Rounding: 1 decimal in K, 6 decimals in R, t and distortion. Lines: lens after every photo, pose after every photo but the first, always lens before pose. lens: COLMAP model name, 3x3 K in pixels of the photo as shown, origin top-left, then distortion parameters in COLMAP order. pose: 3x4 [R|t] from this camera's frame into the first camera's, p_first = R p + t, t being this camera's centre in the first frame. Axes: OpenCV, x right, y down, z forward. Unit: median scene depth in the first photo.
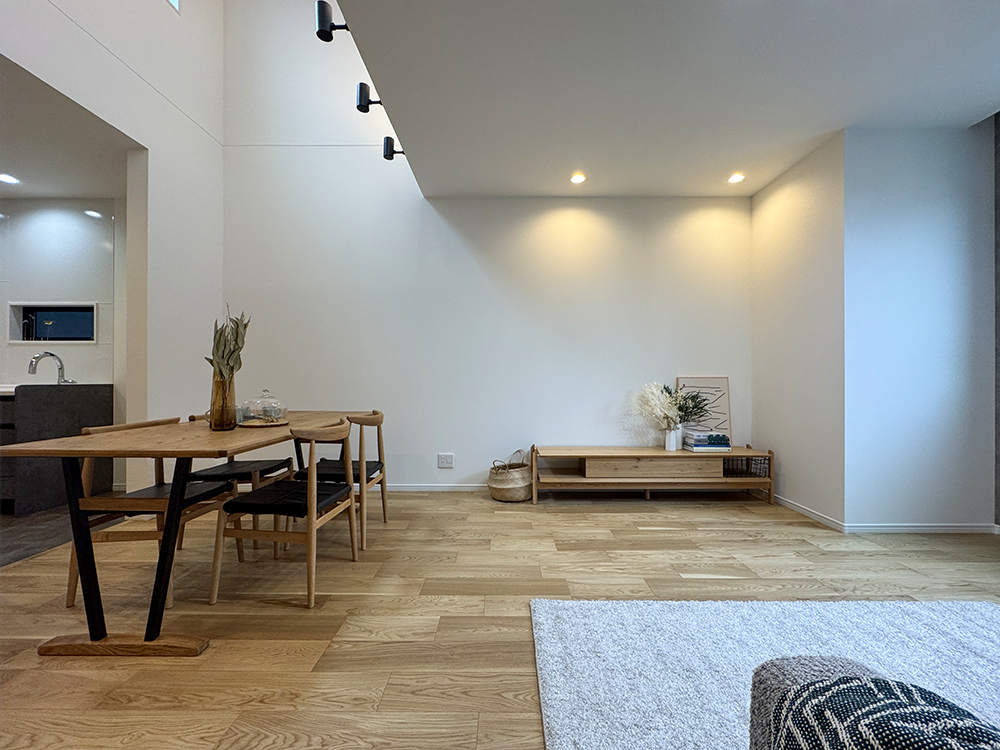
lens RADIAL K [[399.5, 0, 506.9], [0, 399.5, 379.6], [0, 0, 1]] dist [-0.001102, -0.000247]
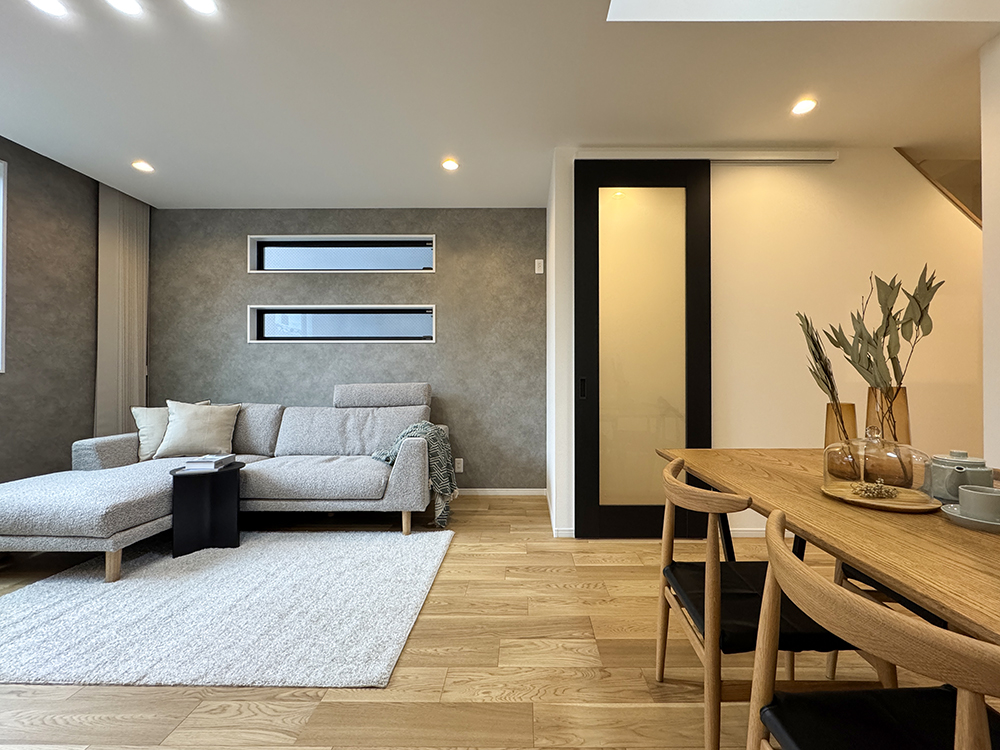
lens RADIAL K [[408.3, 0, 524.7], [0, 408.3, 376.4], [0, 0, 1]] dist [-0.001194, -0.000315]
pose [[-0.999988, 0.000356, 0.004924, -0.146328], [0.000314, 0.999963, -0.008542, -0.022487], [-0.004927, -0.008540, -0.999951, 1.211293]]
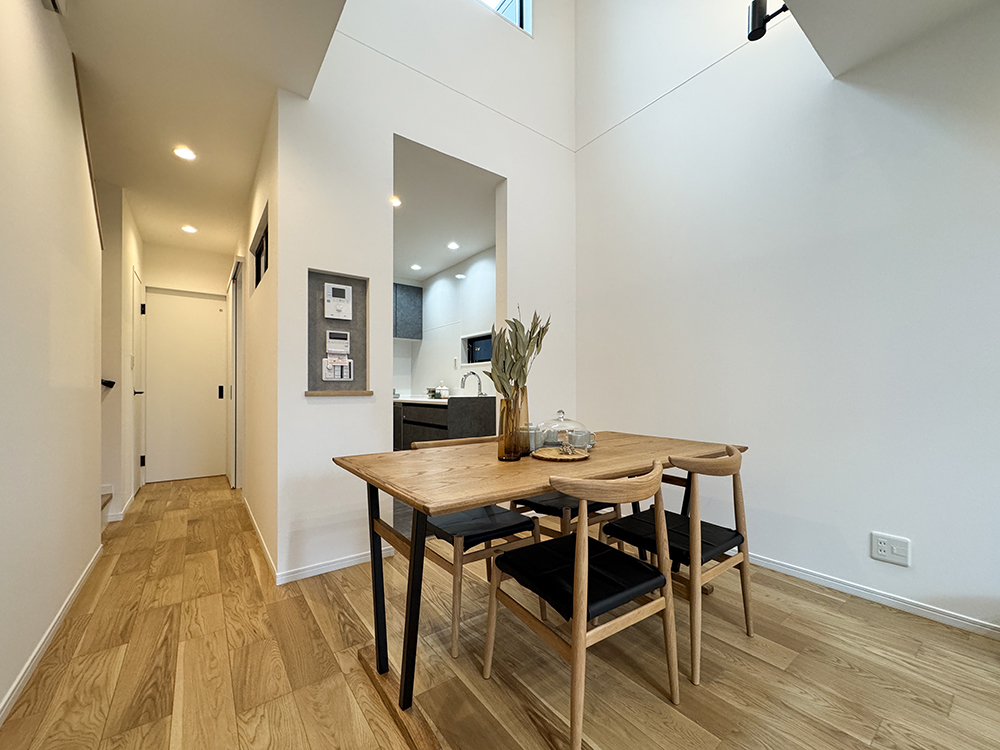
lens RADIAL K [[406.9, 0, 503.1], [0, 406.9, 387.7], [0, 0, 1]] dist [-0.003085, -0.000043]
pose [[0.600758, -0.003873, -0.799422, -0.040143], [0.000208, 0.999989, -0.004688, -0.011526], [0.799431, 0.002650, 0.600752, 0.359133]]
